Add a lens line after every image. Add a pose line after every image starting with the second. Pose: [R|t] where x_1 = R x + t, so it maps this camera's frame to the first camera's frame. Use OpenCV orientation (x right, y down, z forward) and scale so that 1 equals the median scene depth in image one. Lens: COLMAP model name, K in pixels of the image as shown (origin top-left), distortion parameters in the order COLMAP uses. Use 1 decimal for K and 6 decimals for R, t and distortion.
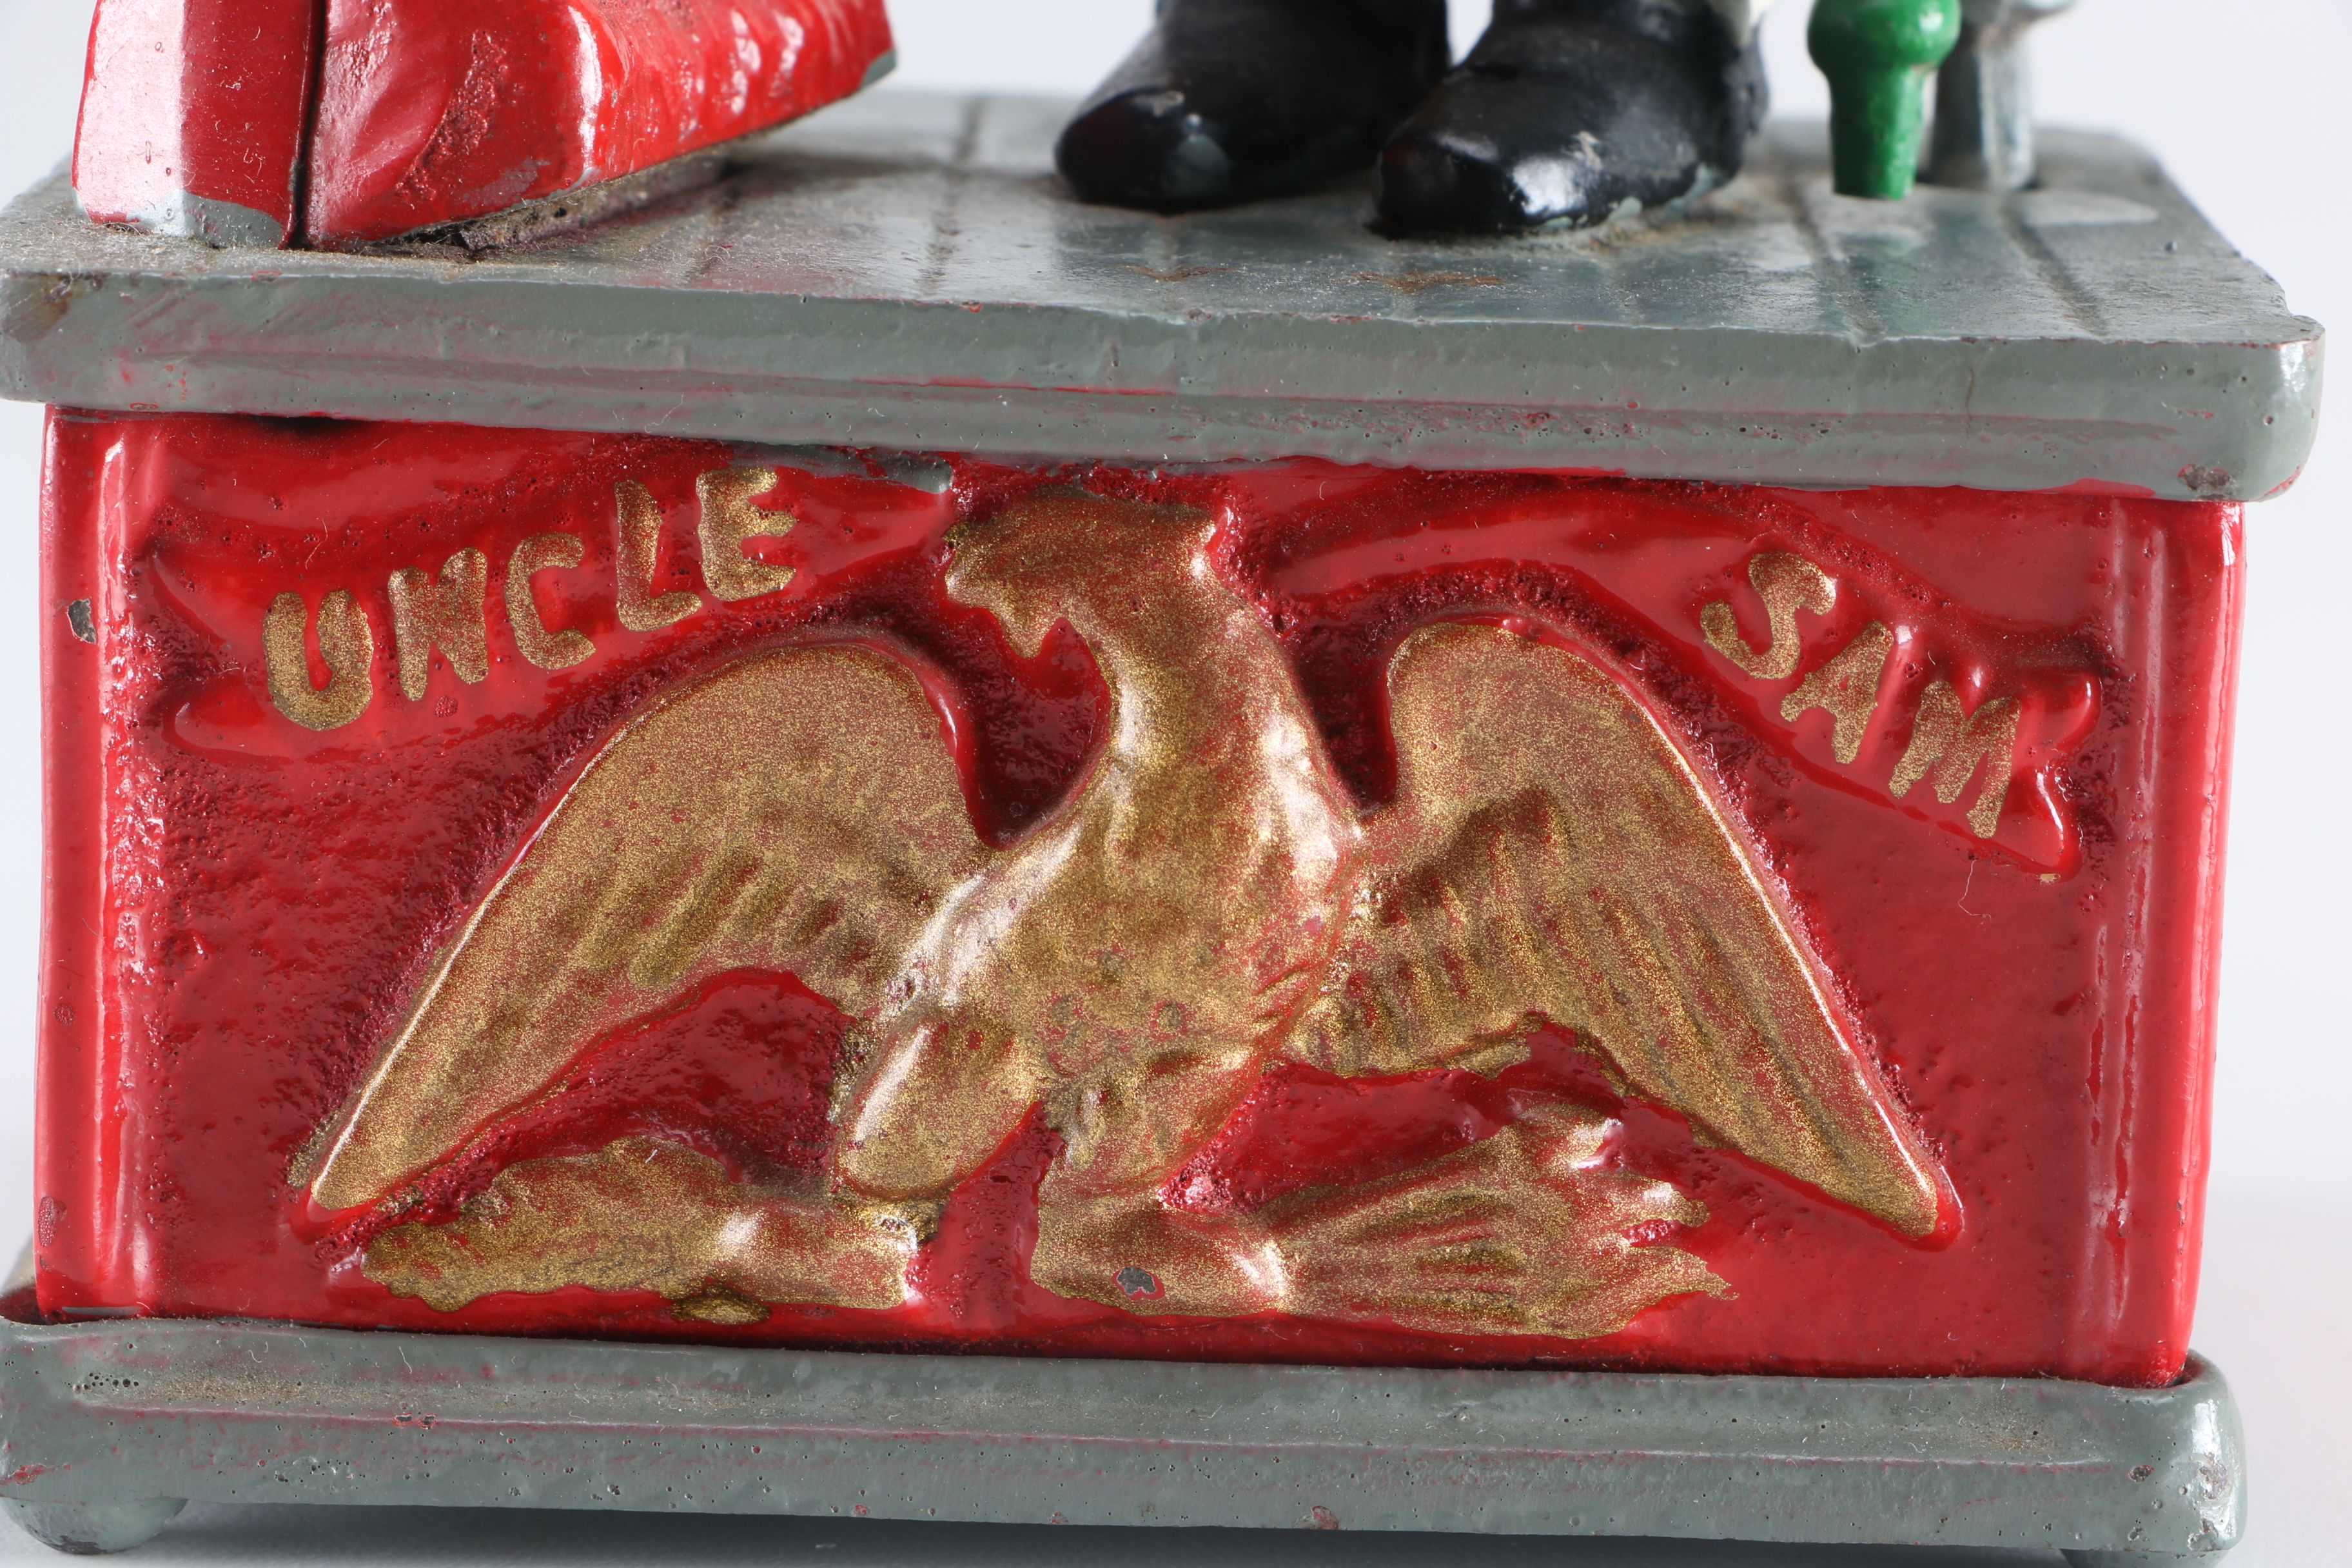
lens RADIAL K [[7509.2, 0, 1181.4], [0, 7509.2, 781.6], [0, 0, 1]] dist [-0.080832, 0.000000]
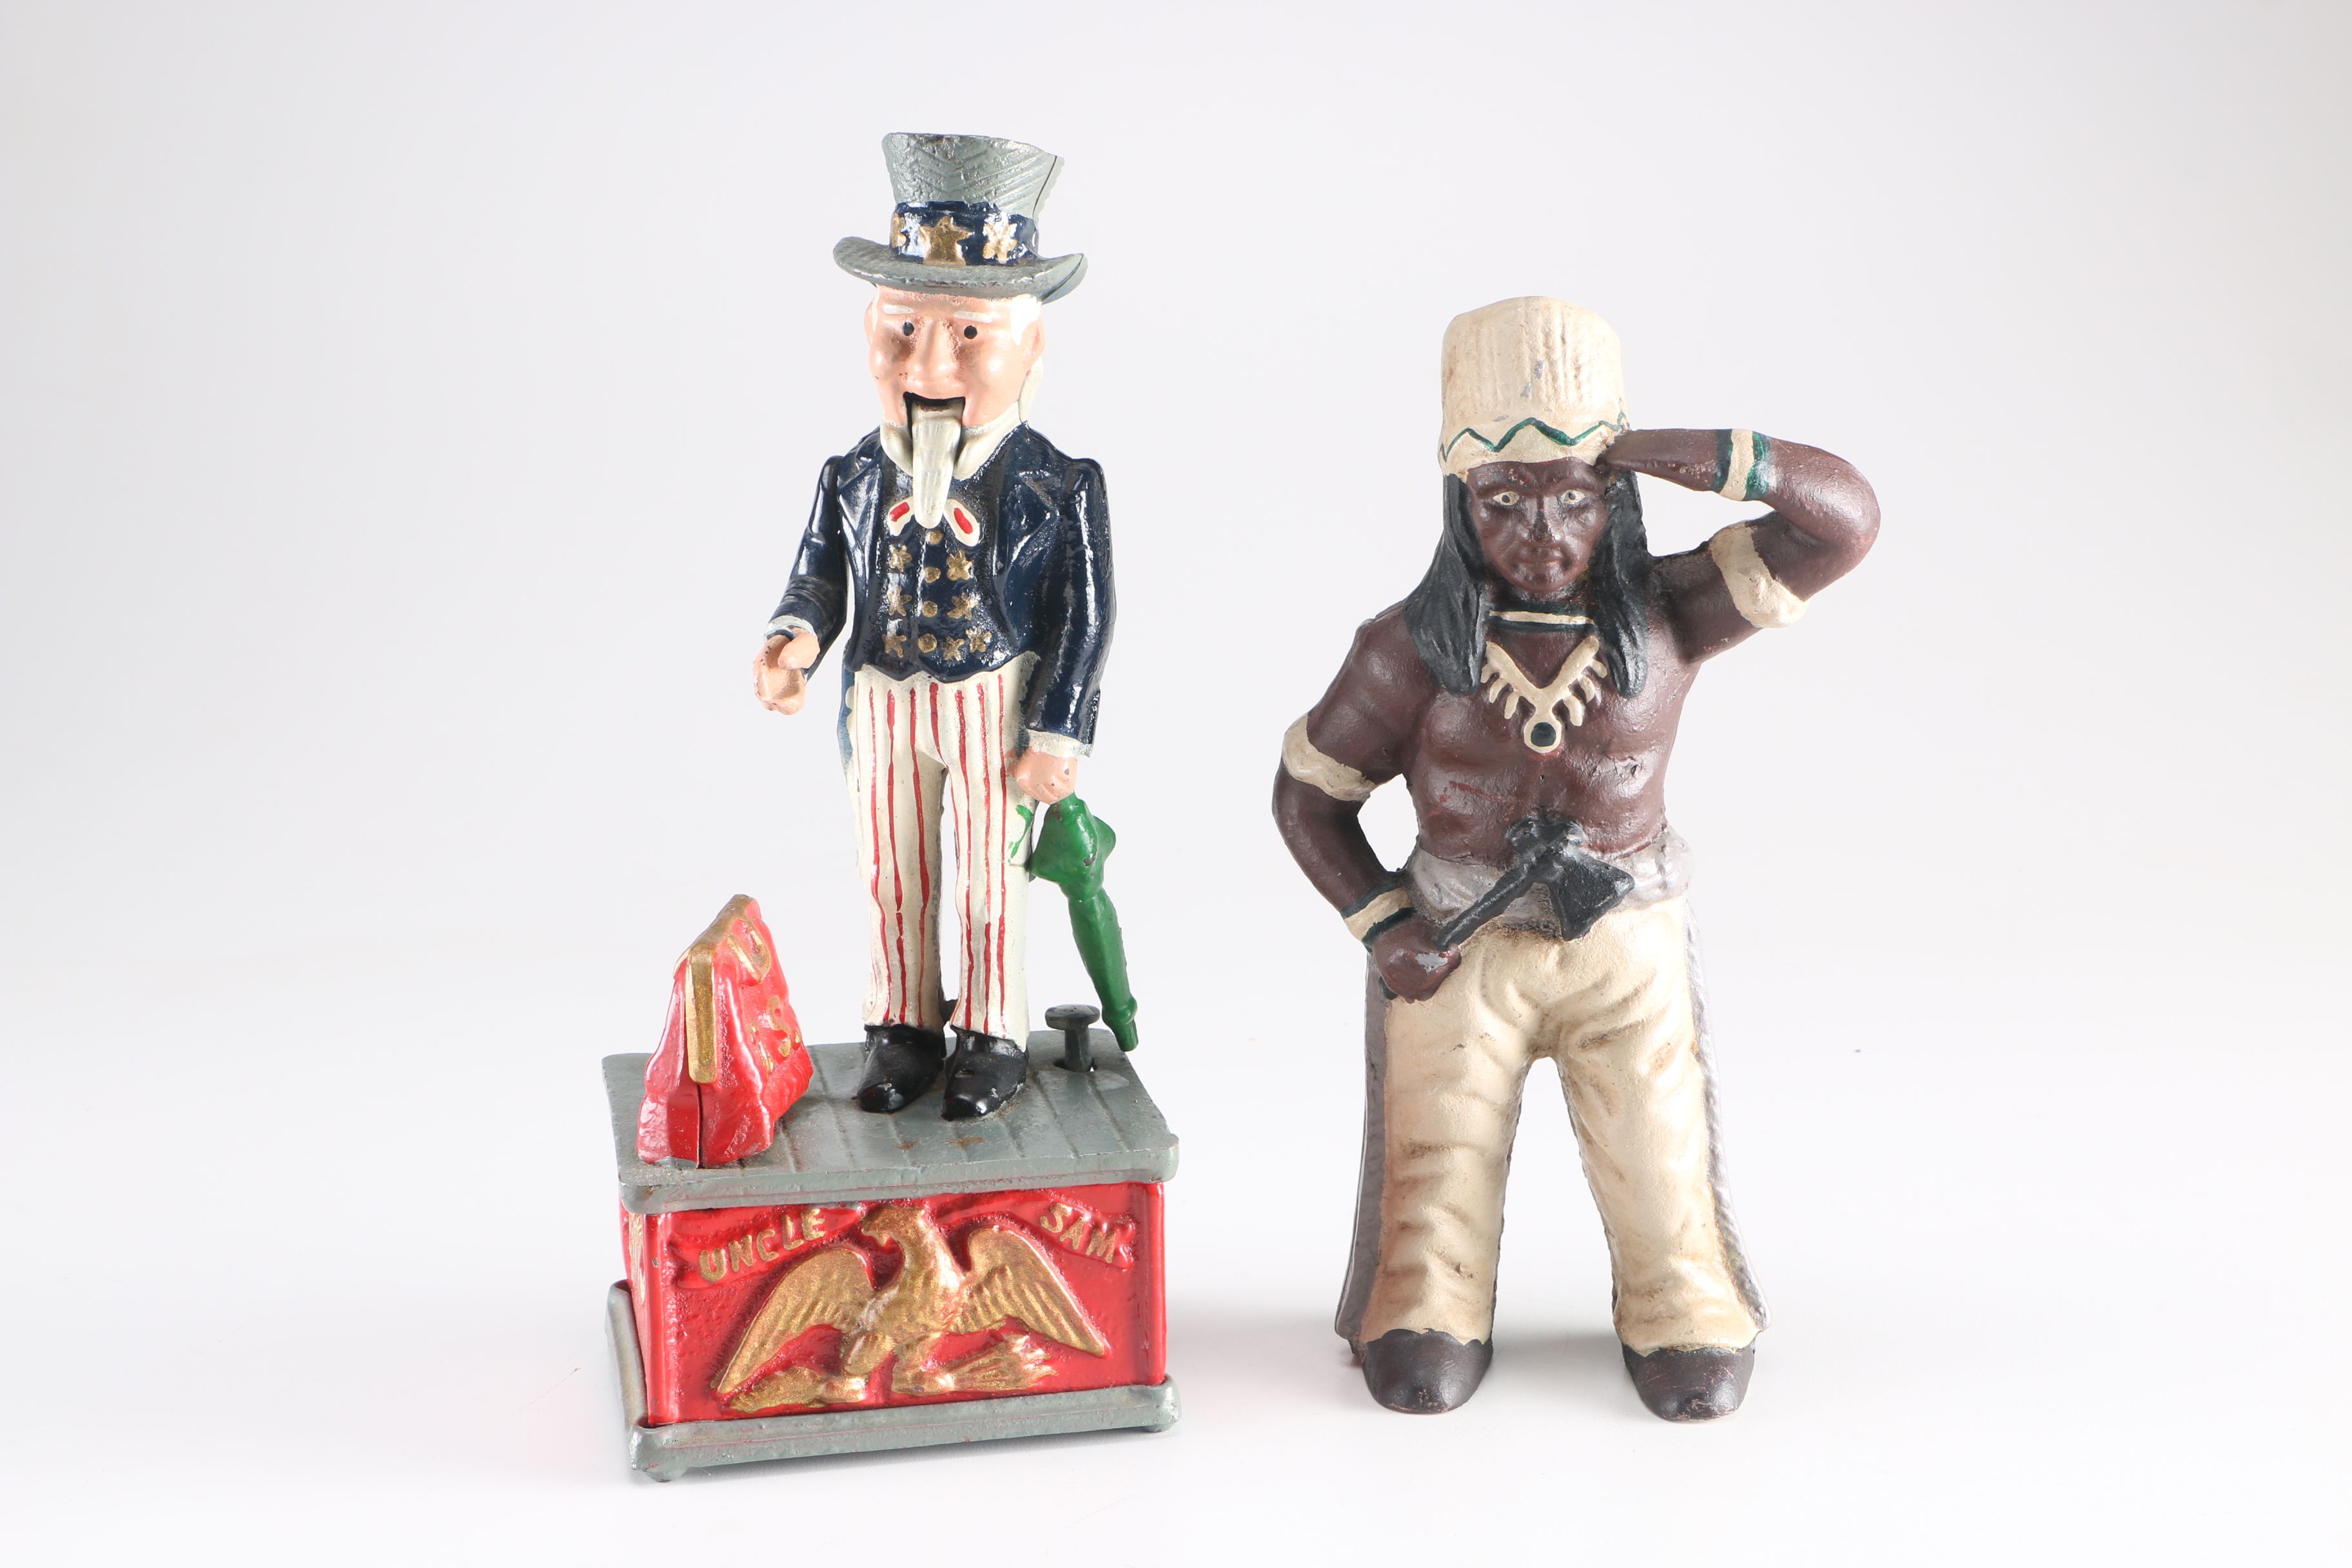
lens RADIAL K [[4168.3, 0, 1193.4], [0, 4168.3, 784.5], [0, 0, 1]] dist [0.042972, 0.000000]
pose [[0.978562, -0.086601, 0.186859, -0.262520], [0.082273, 0.996134, 0.030809, -0.329368], [-0.188805, -0.014775, 0.981904, -1.314803]]
